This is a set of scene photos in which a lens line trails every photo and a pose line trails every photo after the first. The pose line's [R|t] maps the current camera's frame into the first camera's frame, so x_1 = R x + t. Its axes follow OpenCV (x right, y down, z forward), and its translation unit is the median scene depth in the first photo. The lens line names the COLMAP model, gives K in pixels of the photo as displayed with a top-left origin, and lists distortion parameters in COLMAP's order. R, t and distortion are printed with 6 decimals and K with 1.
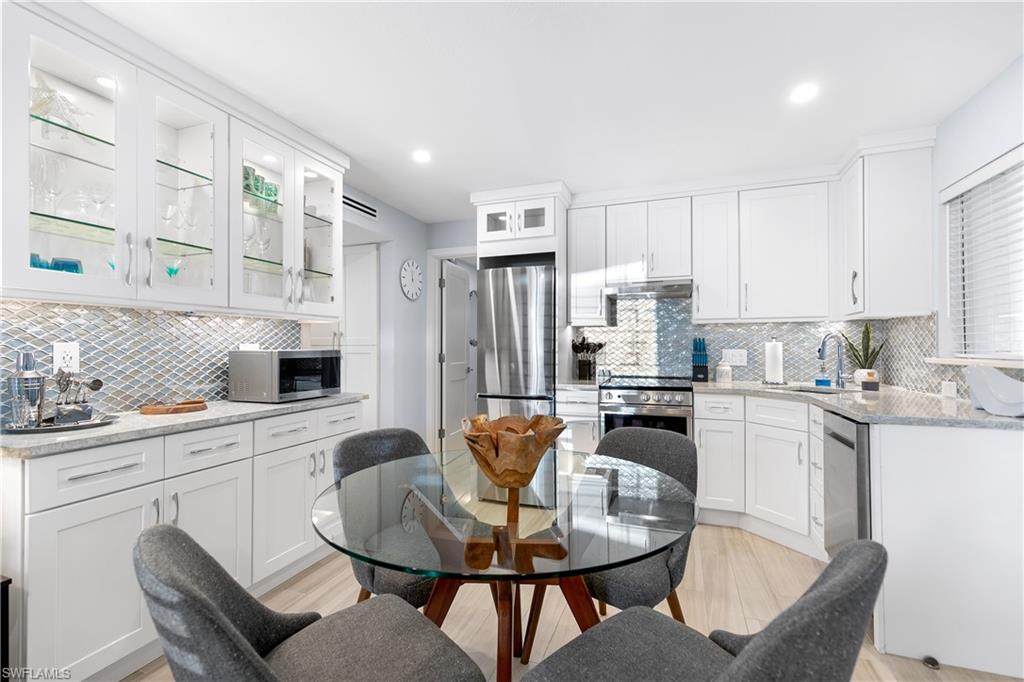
lens RADIAL K [[457.3, 0, 511.5], [0, 457.3, 343.4], [0, 0, 1]] dist [0.002178, -0.000211]
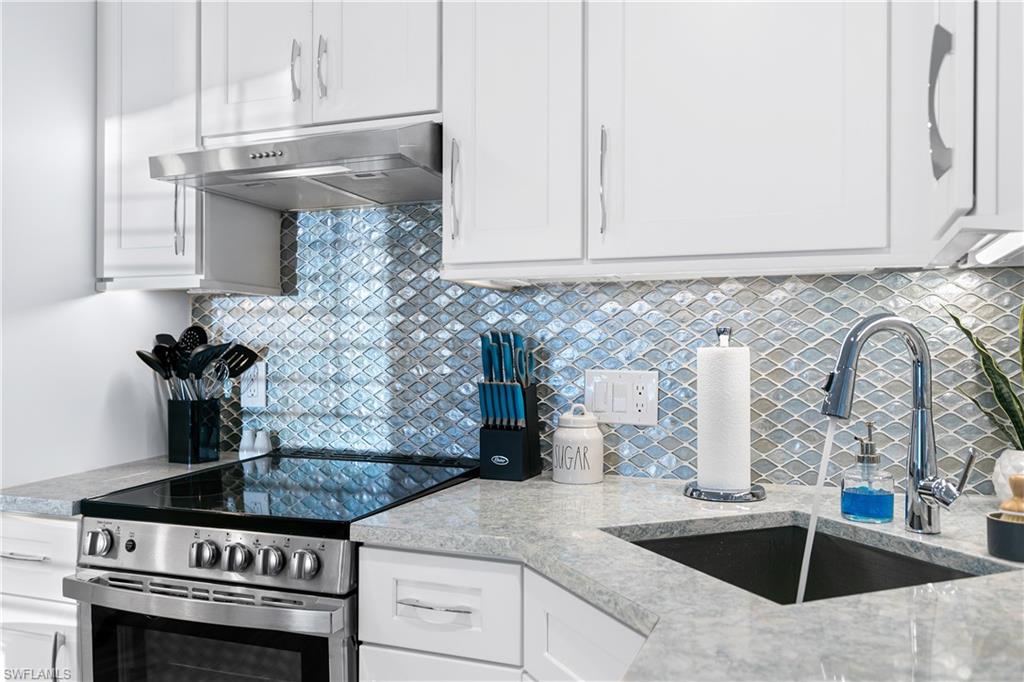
lens RADIAL K [[830.4, 0, 512.9], [0, 830.4, 342.8], [0, 0, 1]] dist [0.016323, 0.002792]
pose [[0.999975, 0.007015, -0.000549, 0.347848], [-0.007017, 0.999971, -0.002895, -0.002253], [0.000529, 0.002899, 0.999996, 0.382586]]
